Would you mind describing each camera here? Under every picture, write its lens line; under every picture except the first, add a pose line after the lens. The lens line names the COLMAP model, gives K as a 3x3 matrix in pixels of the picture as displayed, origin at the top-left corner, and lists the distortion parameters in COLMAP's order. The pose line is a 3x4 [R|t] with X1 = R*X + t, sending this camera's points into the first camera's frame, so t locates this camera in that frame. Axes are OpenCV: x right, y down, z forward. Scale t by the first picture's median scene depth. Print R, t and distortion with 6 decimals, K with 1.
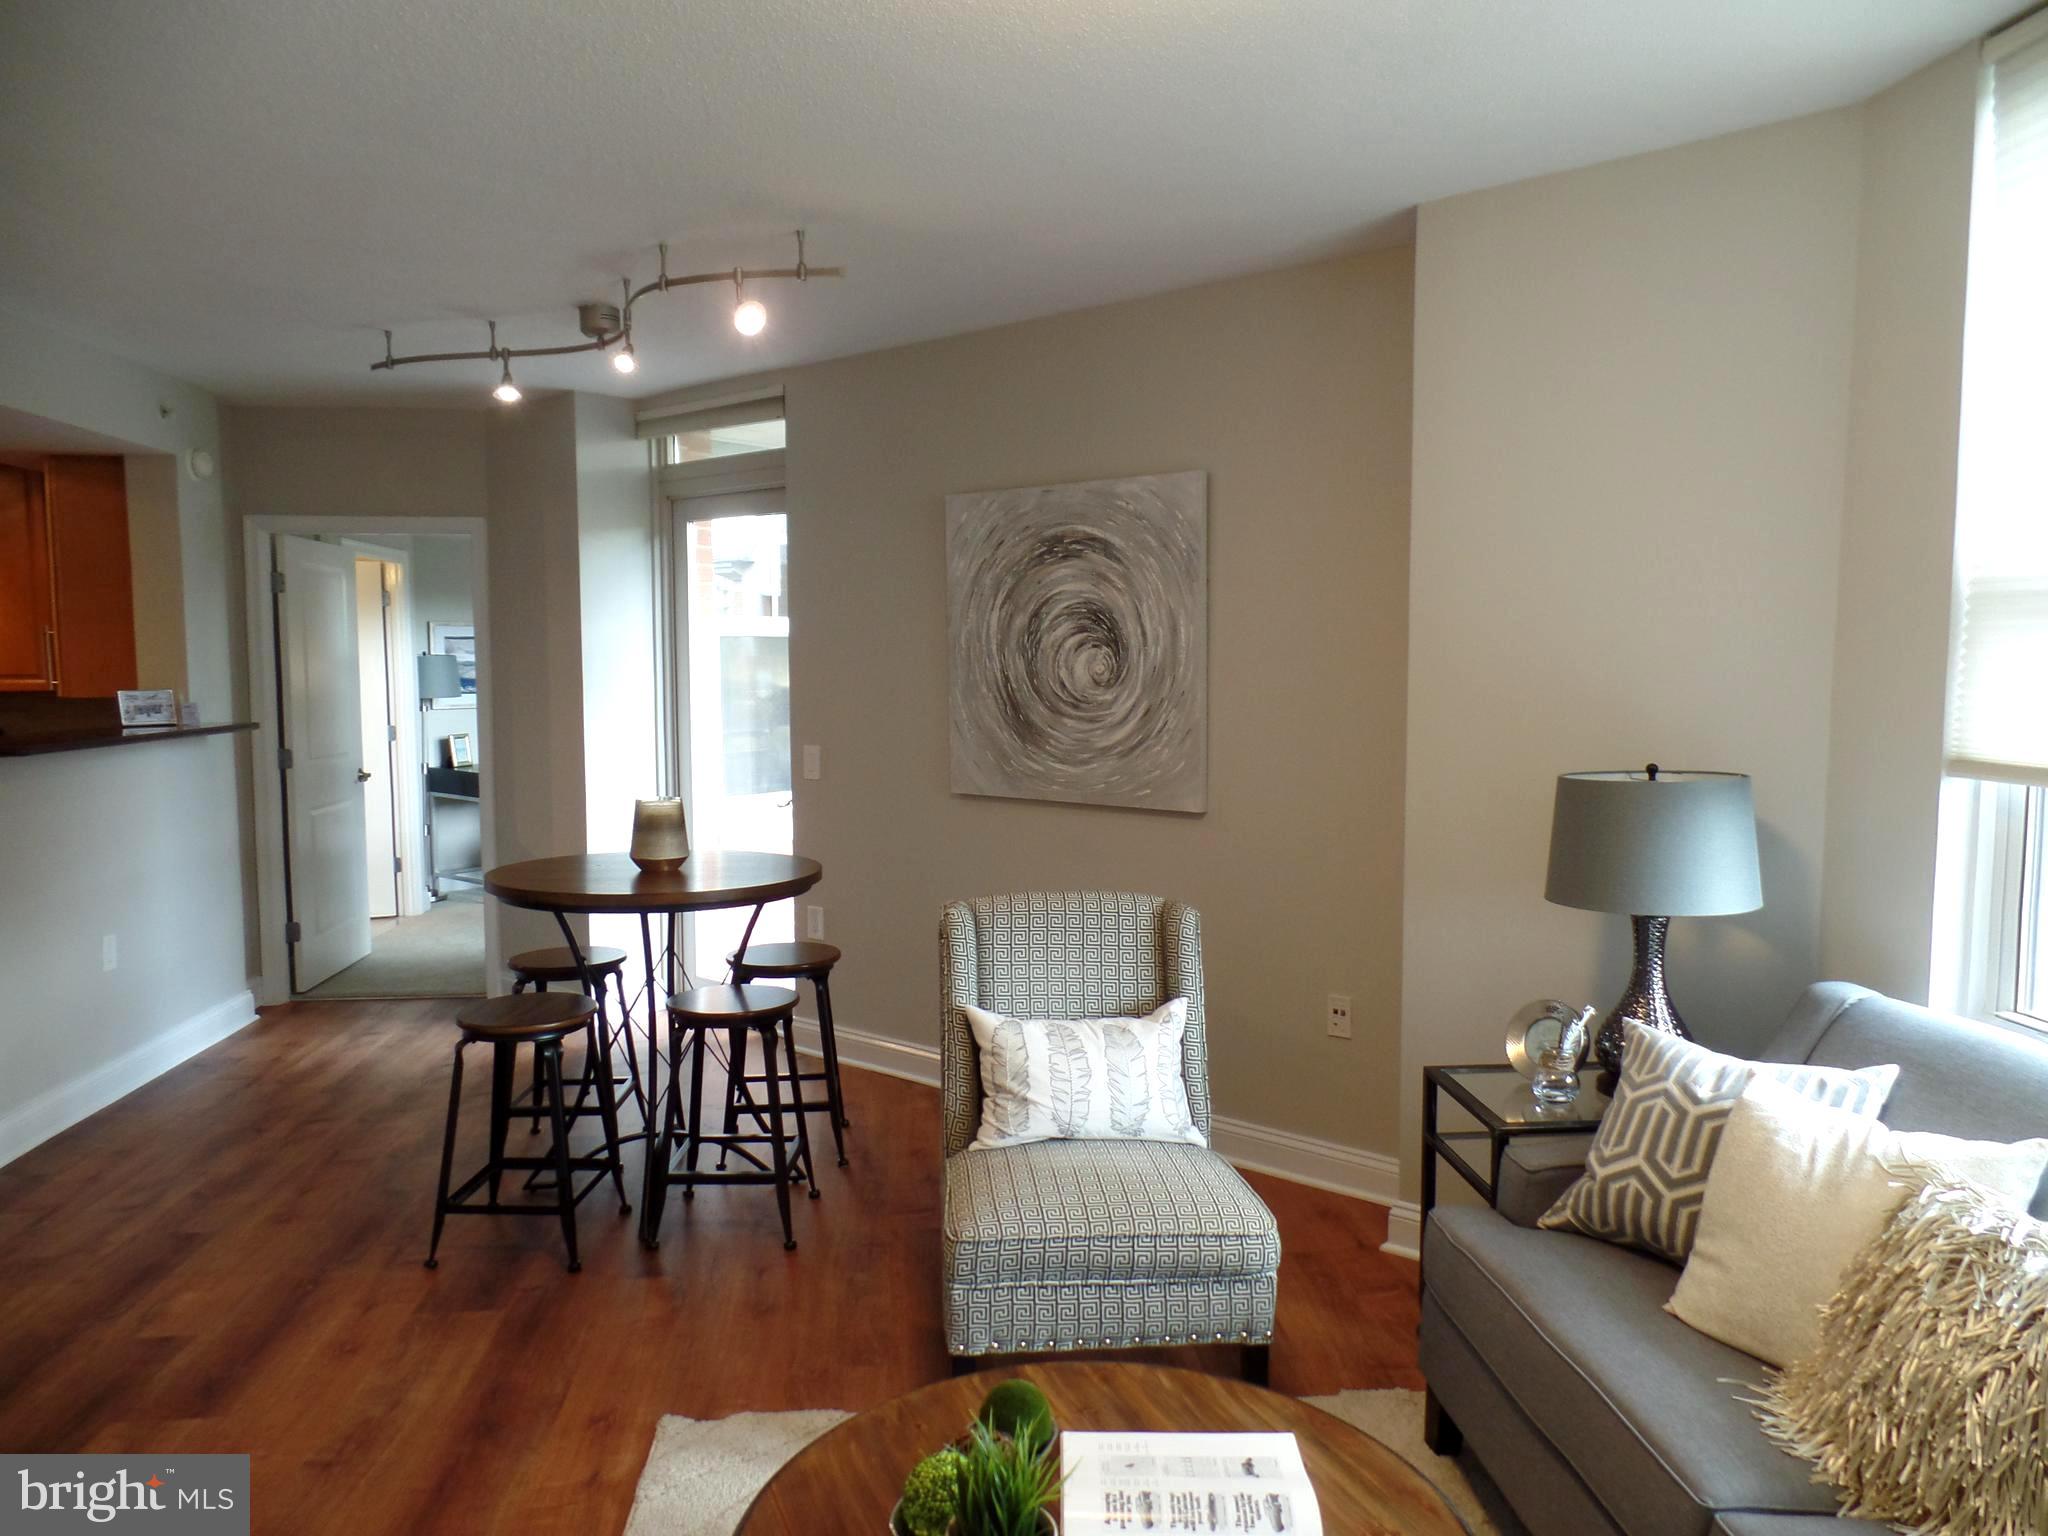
lens RADIAL K [[1411.8, 0, 1028.8], [0, 1411.8, 780.4], [0, 0, 1]] dist [-0.005325, 0.006571]
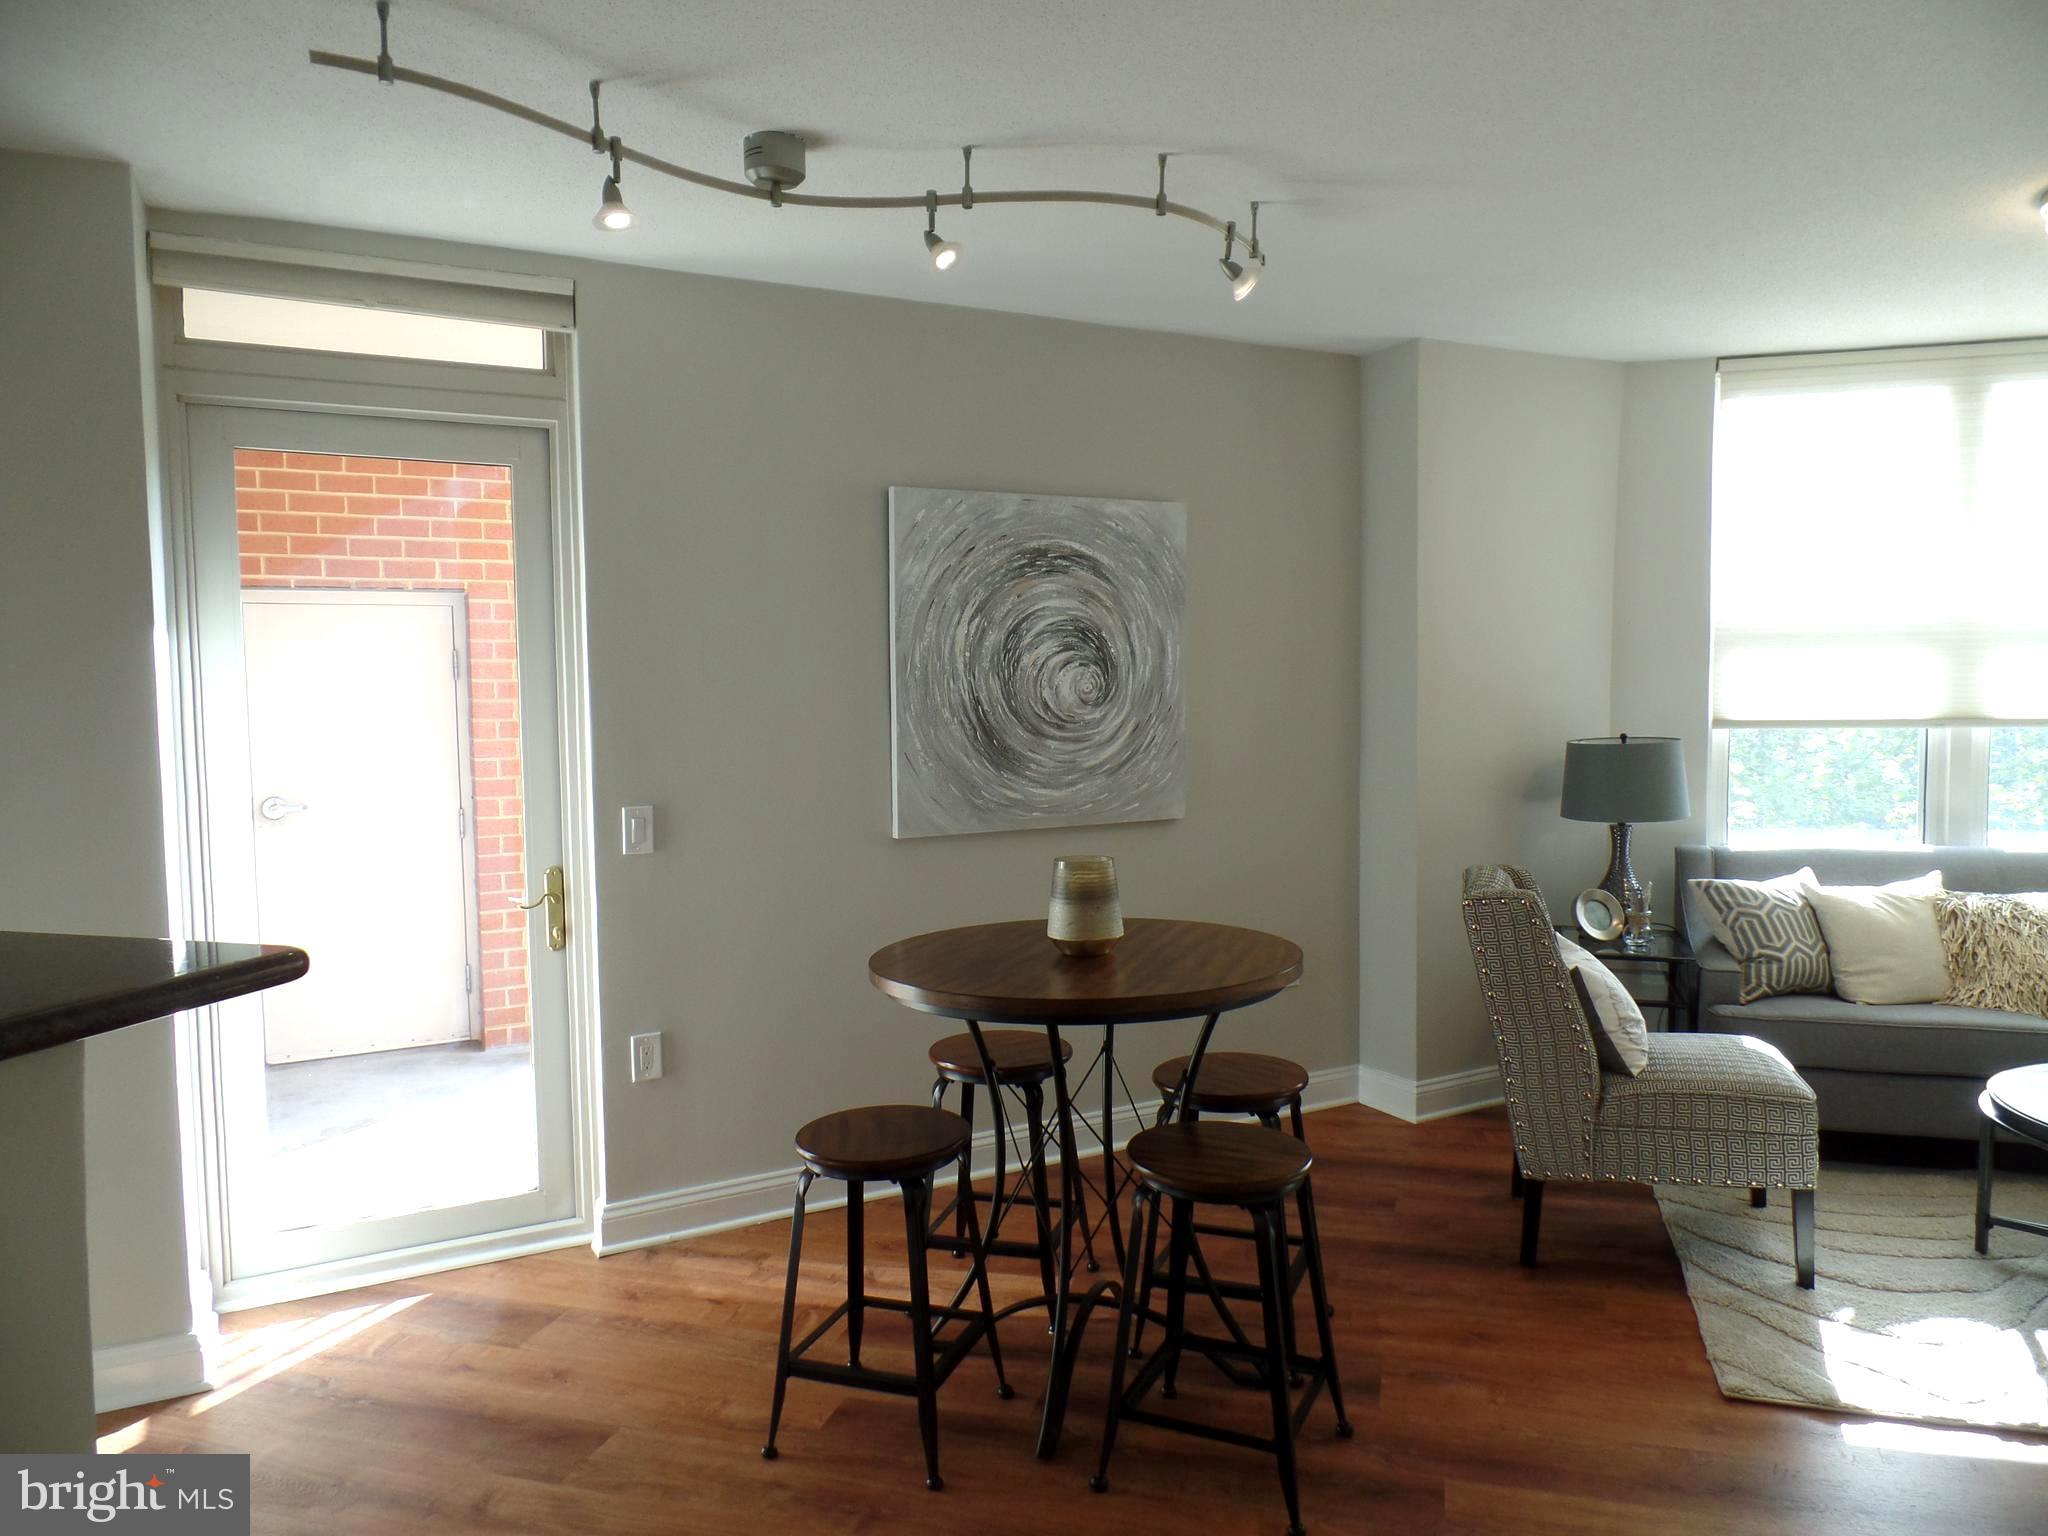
lens RADIAL K [[1411.8, 0, 1032.8], [0, 1411.8, 779.4], [0, 0, 1]] dist [-0.005325, 0.006571]
pose [[0.366415, -0.069360, 0.927863, -0.872411], [0.094104, 0.994867, 0.037207, -0.054669], [-0.925680, 0.073683, 0.371062, 0.663022]]
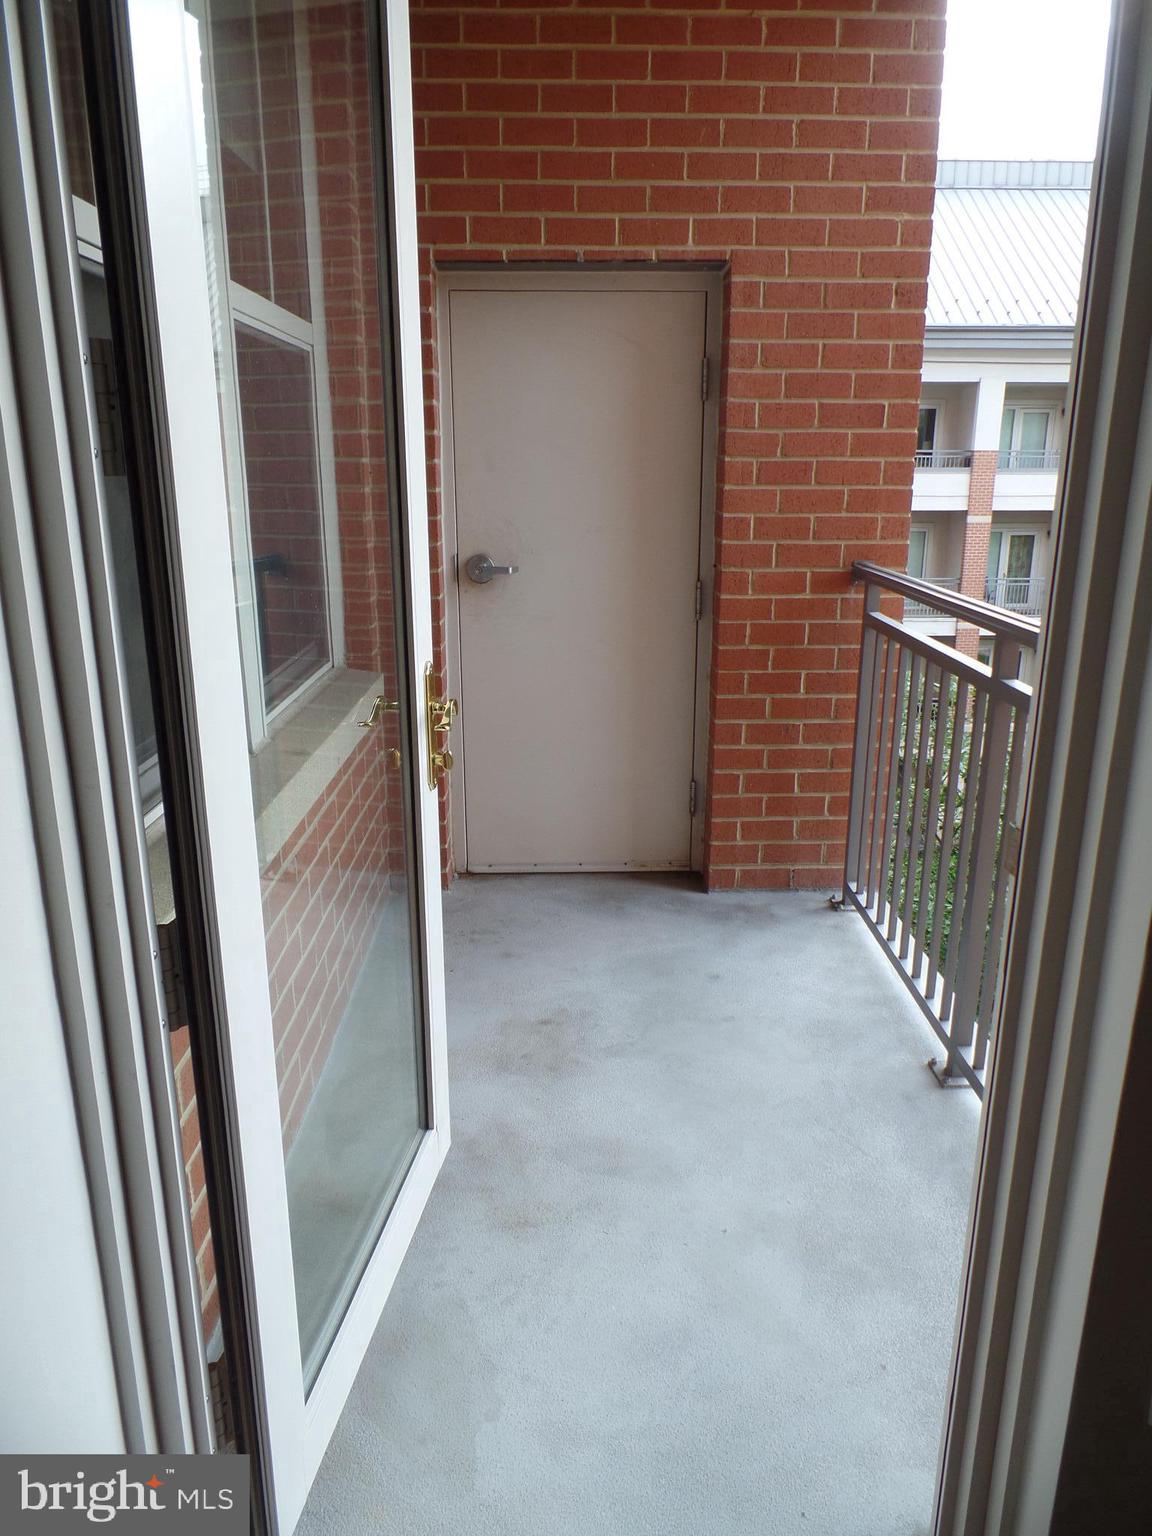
lens RADIAL K [[1058.8, 0, 590.4], [0, 1058.8, 757.2], [0, 0, 1]] dist [-0.005325, 0.006571]
pose [[0.756224, -0.186668, 0.627121, -0.392756], [0.056918, 0.973576, 0.221158, -0.076531], [-0.651833, -0.131550, 0.746866, 1.128429]]
